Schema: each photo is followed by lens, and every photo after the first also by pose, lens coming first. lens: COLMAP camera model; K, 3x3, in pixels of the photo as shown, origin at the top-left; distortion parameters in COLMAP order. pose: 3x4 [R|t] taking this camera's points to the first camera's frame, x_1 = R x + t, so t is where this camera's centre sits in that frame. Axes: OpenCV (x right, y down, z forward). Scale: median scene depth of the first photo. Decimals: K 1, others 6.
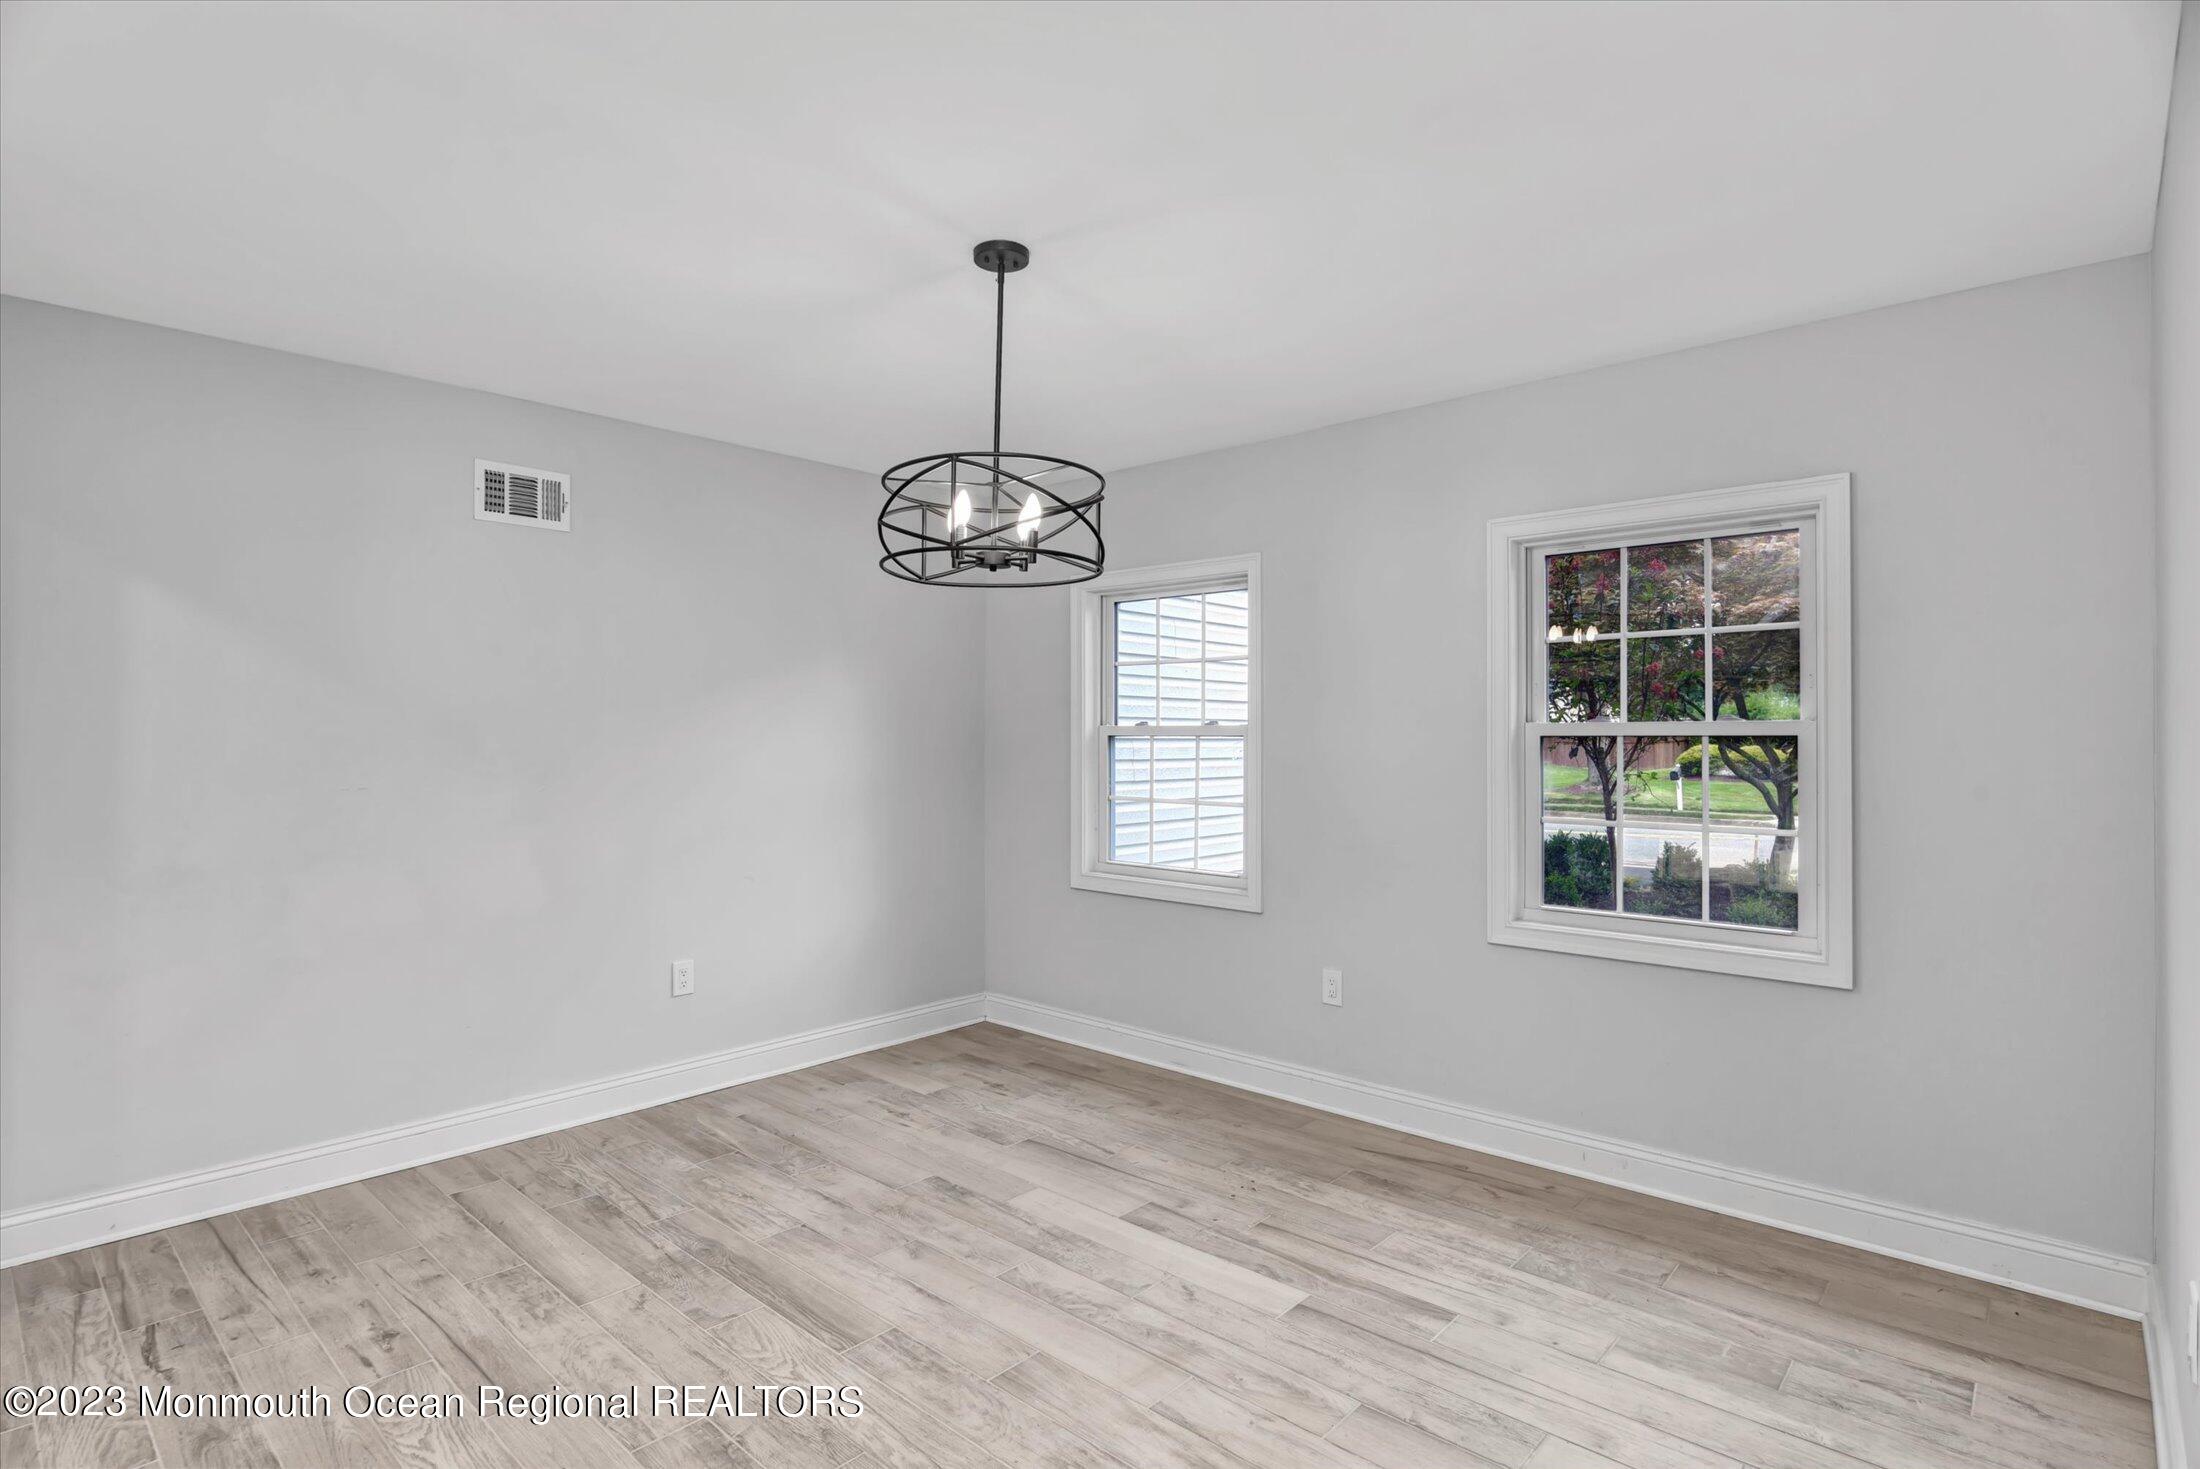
lens RADIAL K [[1088.7, 0, 1097.2], [0, 1088.7, 730.9], [0, 0, 1]] dist [-0.015622, -0.000658]
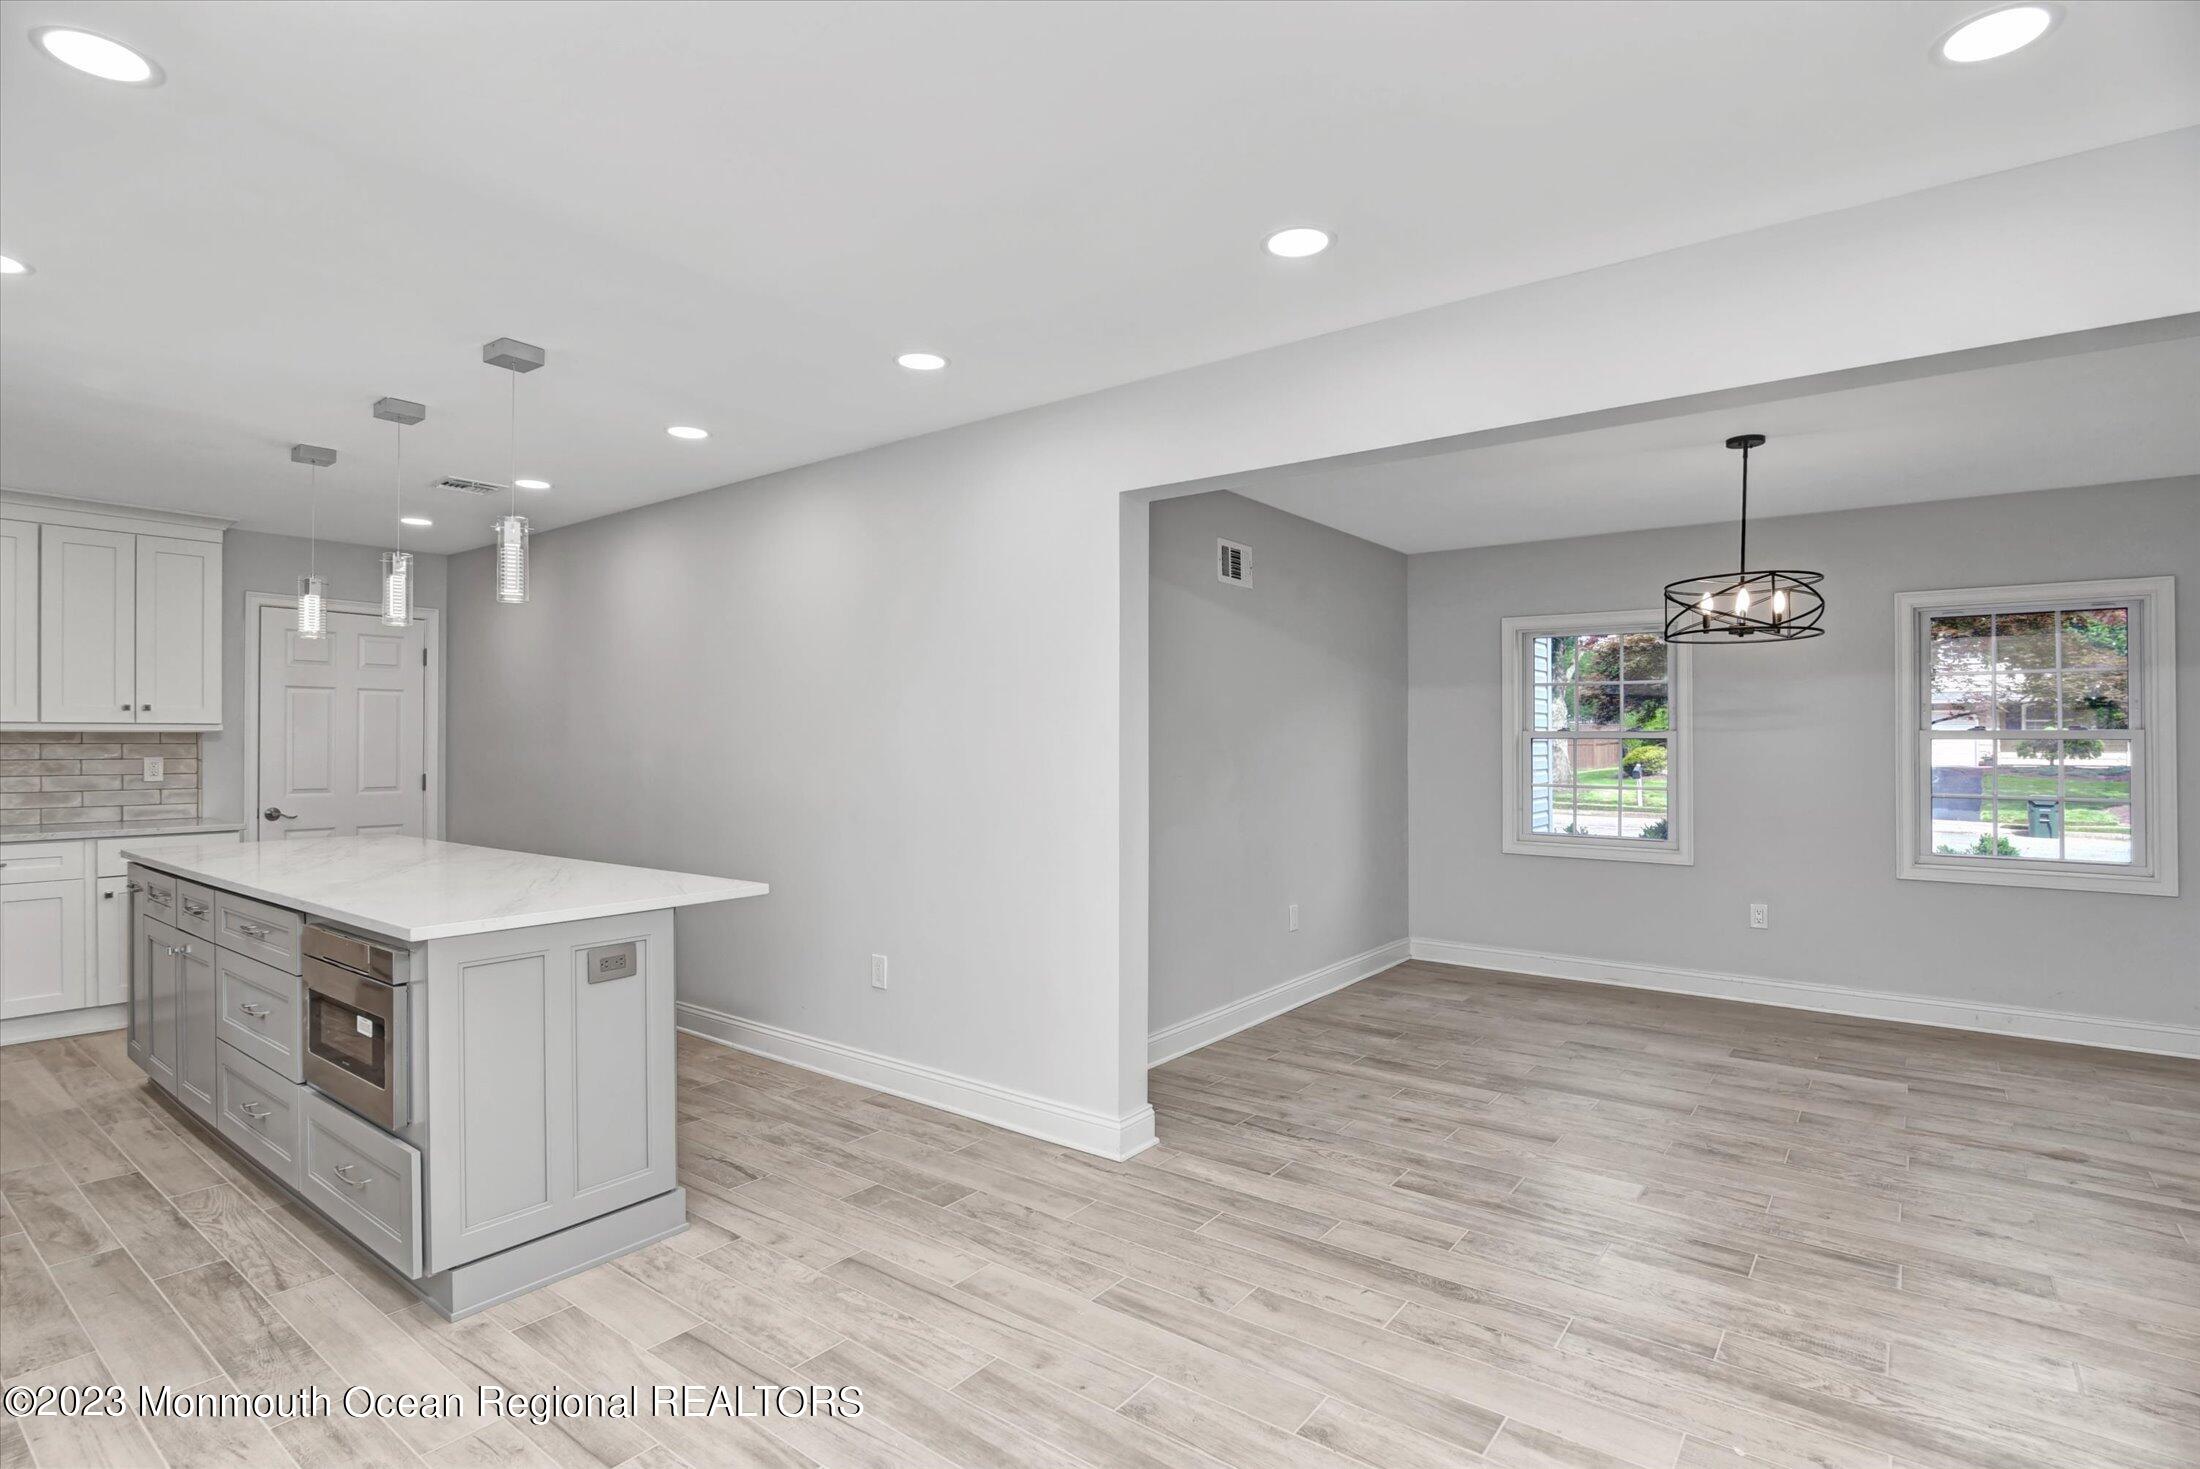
lens RADIAL K [[1088.7, 0, 1085.1], [0, 1088.7, 727.4], [0, 0, 1]] dist [-0.015622, -0.000658]
pose [[0.996606, 0.002137, 0.082291, -0.958381], [-0.001728, 0.999986, -0.005042, -0.001970], [-0.082300, 0.004883, 0.996596, -0.415294]]
